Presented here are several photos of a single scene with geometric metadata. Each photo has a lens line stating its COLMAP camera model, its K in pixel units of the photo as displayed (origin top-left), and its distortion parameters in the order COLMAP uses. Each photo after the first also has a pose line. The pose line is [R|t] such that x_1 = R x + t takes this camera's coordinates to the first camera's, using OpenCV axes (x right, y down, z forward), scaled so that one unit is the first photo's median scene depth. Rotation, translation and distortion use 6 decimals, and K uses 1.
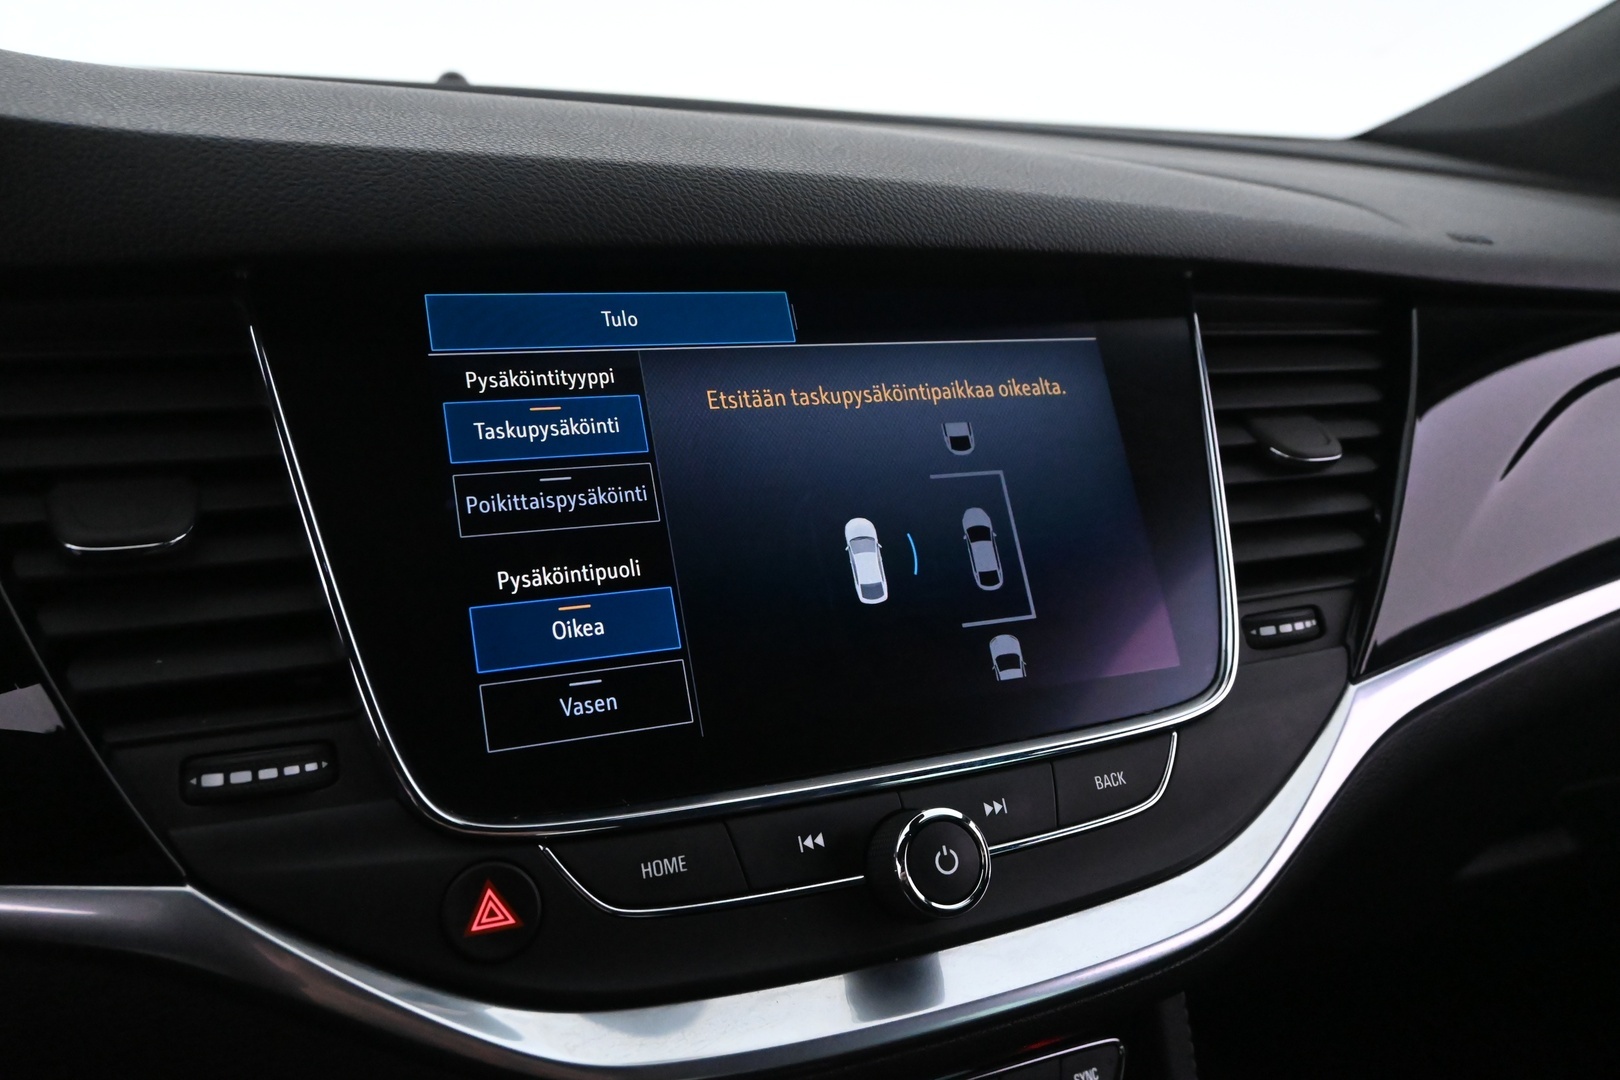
lens RADIAL K [[1234.1, 0, 809.3], [0, 1234.1, 543.7], [0, 0, 1]] dist [-0.019805, 0.003498]
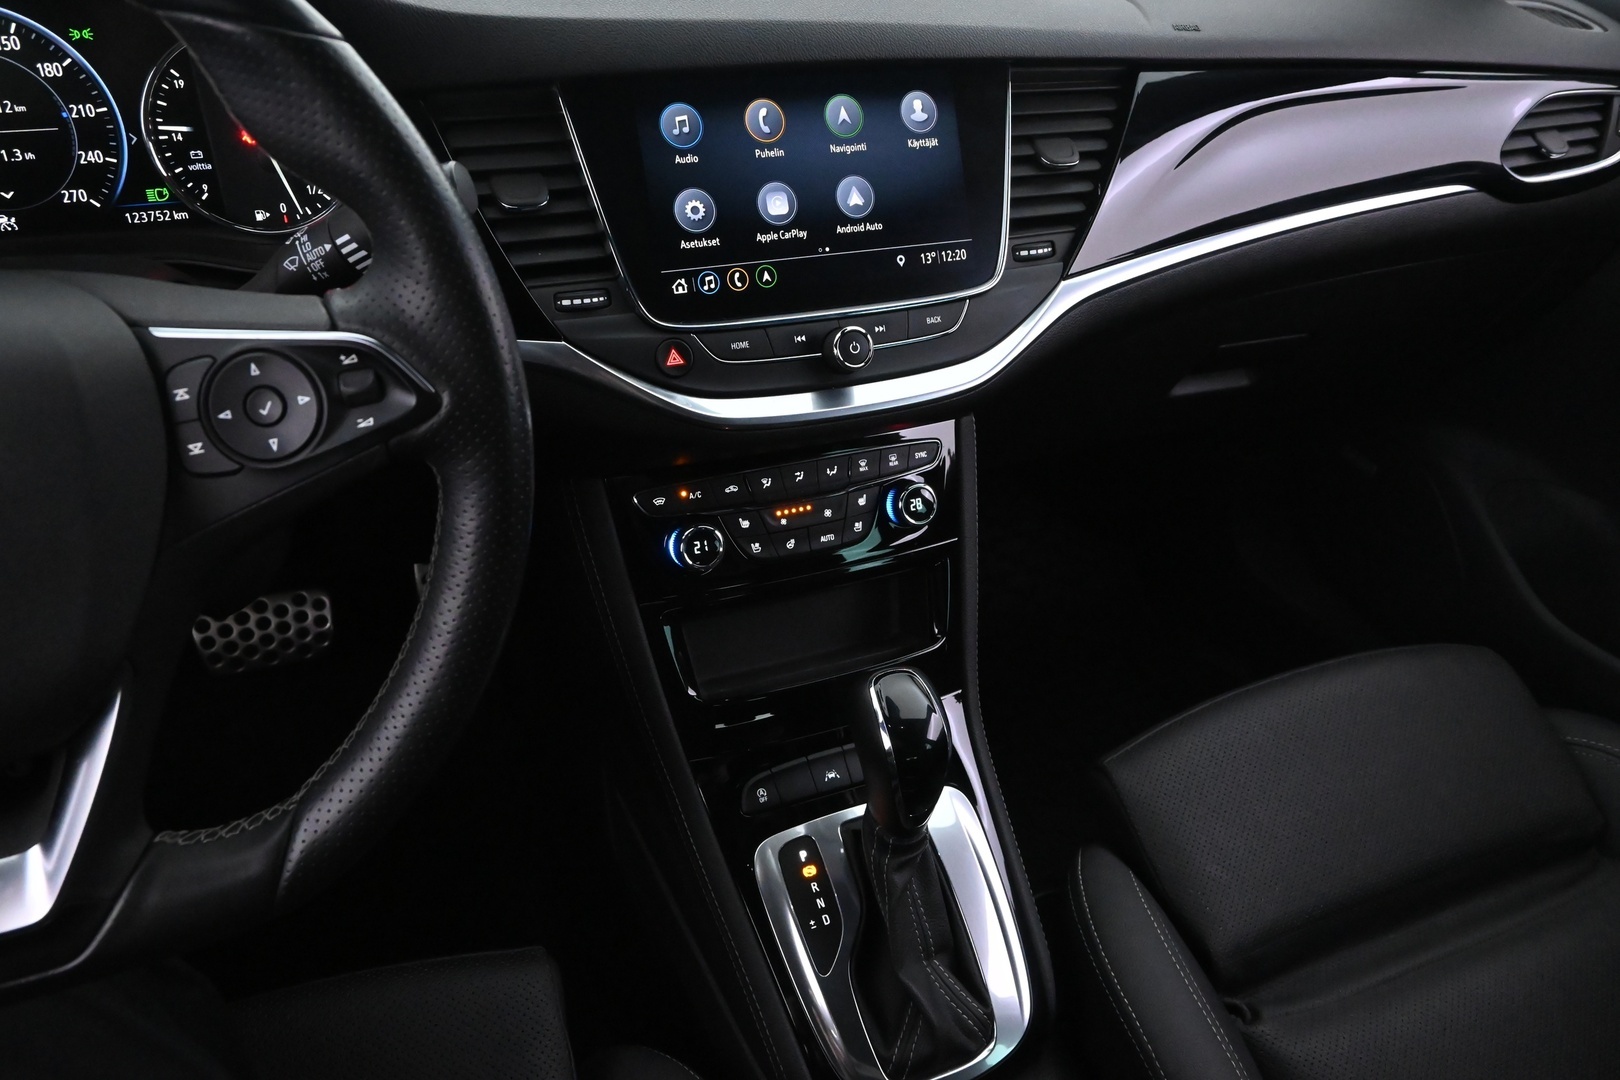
lens RADIAL K [[1103.1, 0, 812.3], [0, 1103.1, 537.2], [0, 0, 1]] dist [-0.006516, -0.000837]
pose [[0.999328, 0.036444, 0.003887, 0.029198], [-0.035485, 0.935553, 0.351399, -0.142742], [0.009170, -0.351301, 0.936218, -1.072259]]
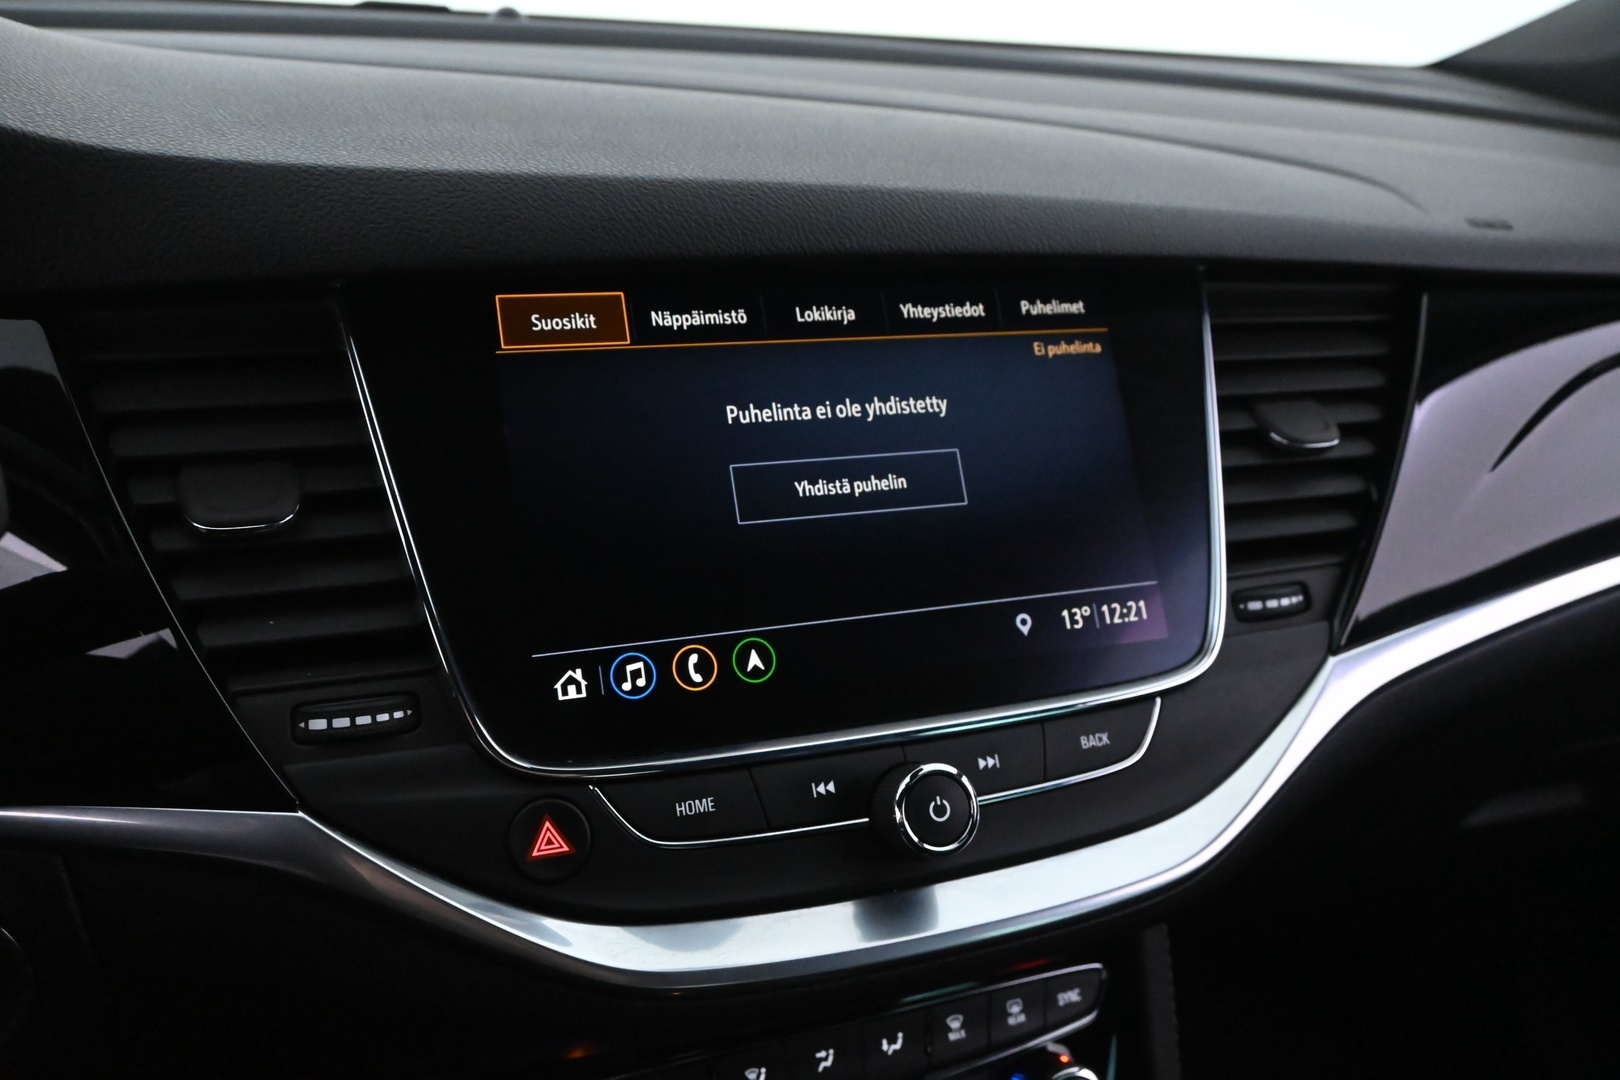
lens RADIAL K [[1282.3, 0, 808.6], [0, 1282.3, 542.7], [0, 0, 1]] dist [-0.010978, -0.006688]
pose [[0.998719, 0.027911, -0.042199, 0.029363], [-0.024523, 0.996591, 0.078776, -0.074689], [0.044254, -0.077641, 0.995999, -0.162460]]
